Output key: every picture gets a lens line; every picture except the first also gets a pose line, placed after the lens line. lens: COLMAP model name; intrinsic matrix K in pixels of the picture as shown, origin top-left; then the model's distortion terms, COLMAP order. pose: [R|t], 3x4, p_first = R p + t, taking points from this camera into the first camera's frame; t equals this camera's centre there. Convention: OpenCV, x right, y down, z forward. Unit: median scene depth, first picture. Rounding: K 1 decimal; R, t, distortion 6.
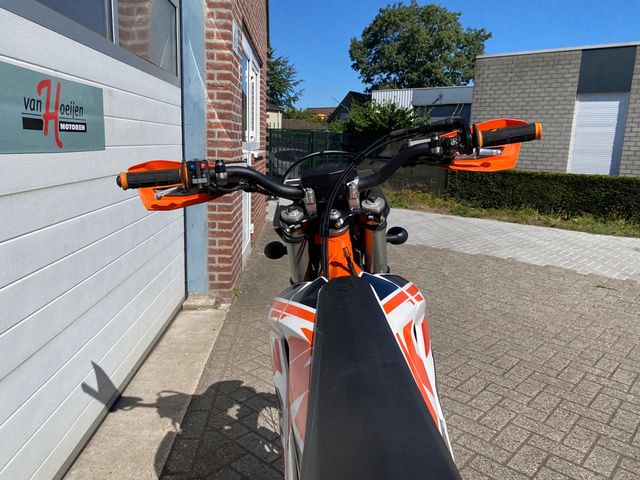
lens RADIAL K [[487.6, 0, 319.8], [0, 487.6, 235.6], [0, 0, 1]] dist [0.039218, -0.039570]
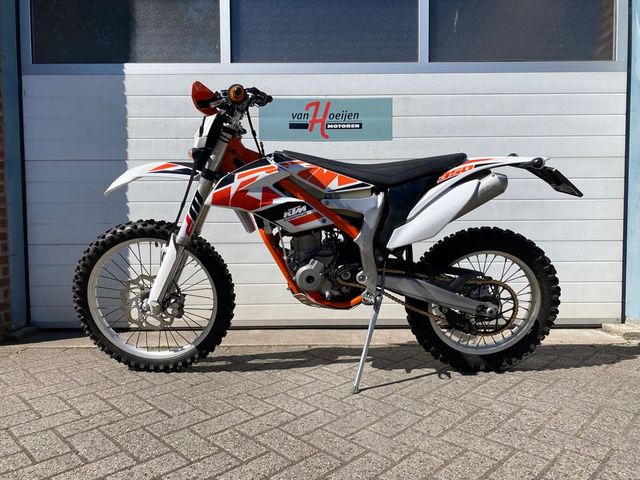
lens RADIAL K [[487.6, 0, 321.2], [0, 487.6, 238.2], [0, 0, 1]] dist [0.039218, -0.039570]
pose [[-0.040421, 0.021947, -0.998942, 0.568919], [-0.182812, 0.982720, 0.028988, 0.058060], [0.982317, 0.183790, -0.035710, 0.515837]]
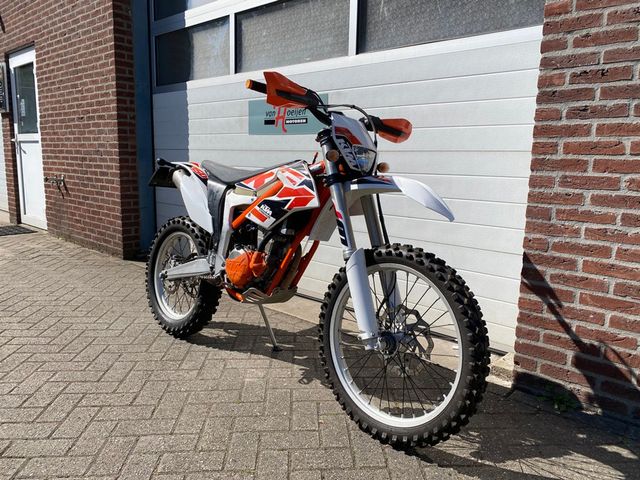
lens RADIAL K [[487.6, 0, 315.6], [0, 487.6, 237.5], [0, 0, 1]] dist [0.039218, -0.039570]
pose [[-0.708312, 0.060731, -0.703282, 0.392972], [-0.178882, 0.948330, 0.262053, -0.148336], [0.682858, 0.311420, -0.660850, 1.195969]]
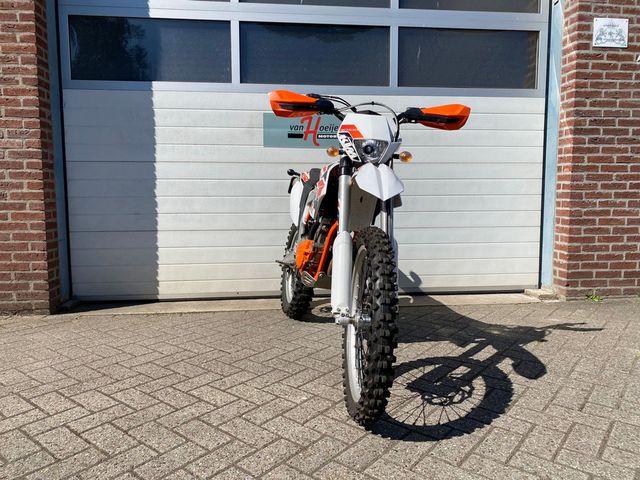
lens RADIAL K [[487.6, 0, 320.3], [0, 487.6, 238.7], [0, 0, 1]] dist [0.039218, -0.039570]
pose [[0.061558, 0.058734, -0.996374, 0.779565], [-0.181862, 0.982216, 0.046664, 0.058168], [0.981395, 0.178330, 0.071145, 0.432797]]
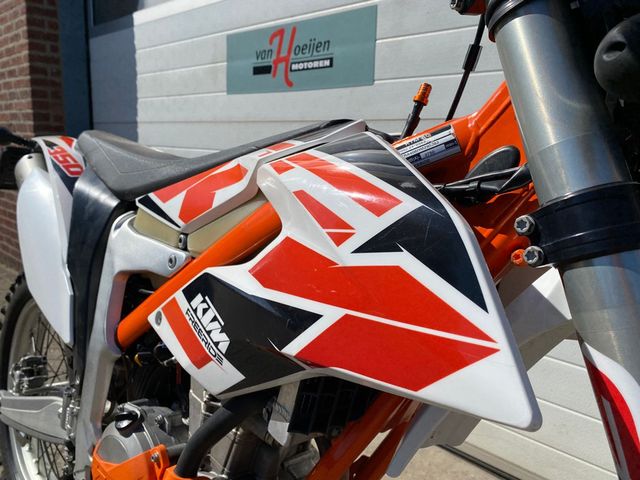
lens RADIAL K [[487.6, 0, 312.9], [0, 487.6, 228.3], [0, 0, 1]] dist [0.039218, -0.039570]
pose [[-0.716882, 0.058518, -0.694735, 0.105420], [-0.187574, 0.943542, 0.273029, -0.087674], [0.671489, 0.326043, -0.665431, 0.873526]]
